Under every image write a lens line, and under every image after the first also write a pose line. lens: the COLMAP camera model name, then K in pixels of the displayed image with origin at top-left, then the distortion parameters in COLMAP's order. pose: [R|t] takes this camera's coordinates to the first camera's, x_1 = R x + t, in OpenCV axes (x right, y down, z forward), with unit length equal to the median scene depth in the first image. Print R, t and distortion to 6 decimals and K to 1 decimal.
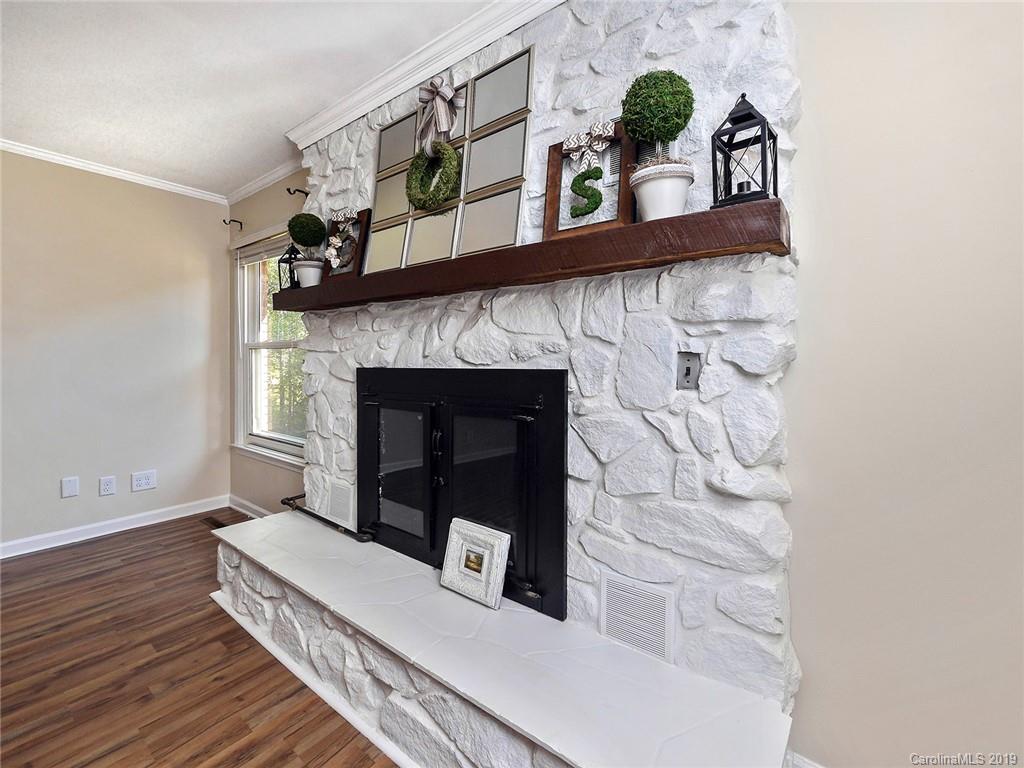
lens RADIAL K [[435.3, 0, 516.3], [0, 435.3, 362.7], [0, 0, 1]] dist [-0.007743, 0.000809]
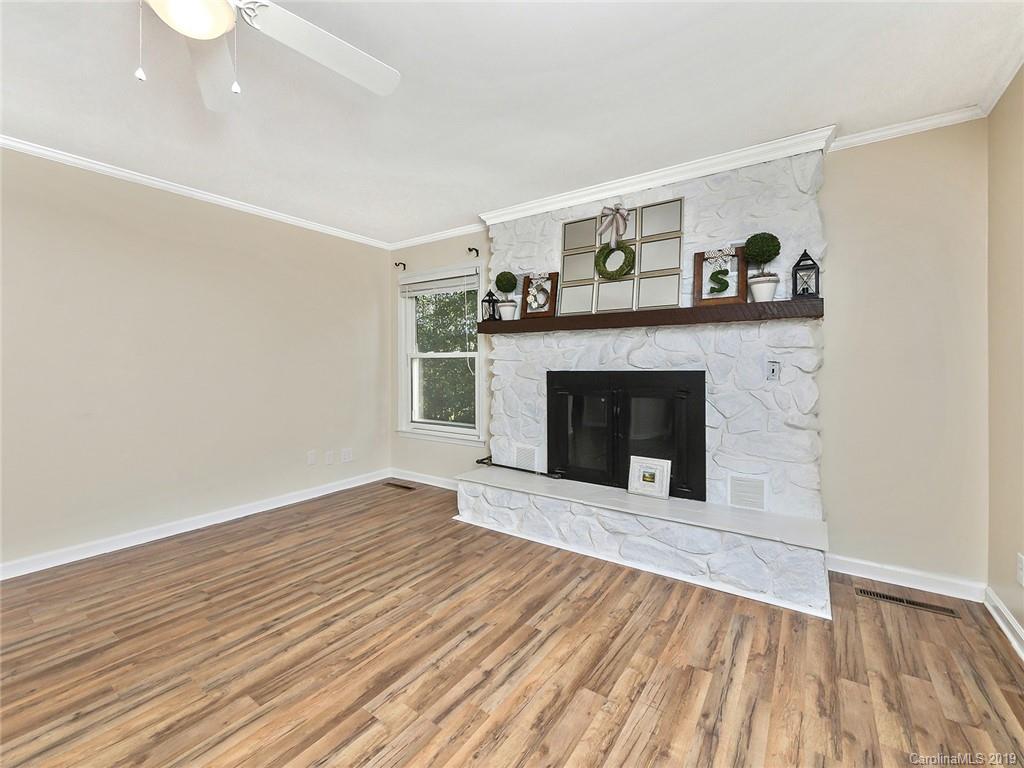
lens RADIAL K [[435.3, 0, 530.8], [0, 435.3, 365.0], [0, 0, 1]] dist [-0.007743, 0.000809]
pose [[0.996604, -0.004920, 0.082194, -0.741106], [0.005405, 0.999969, -0.005680, -0.001947], [-0.082163, 0.006105, 0.996600, -0.773976]]
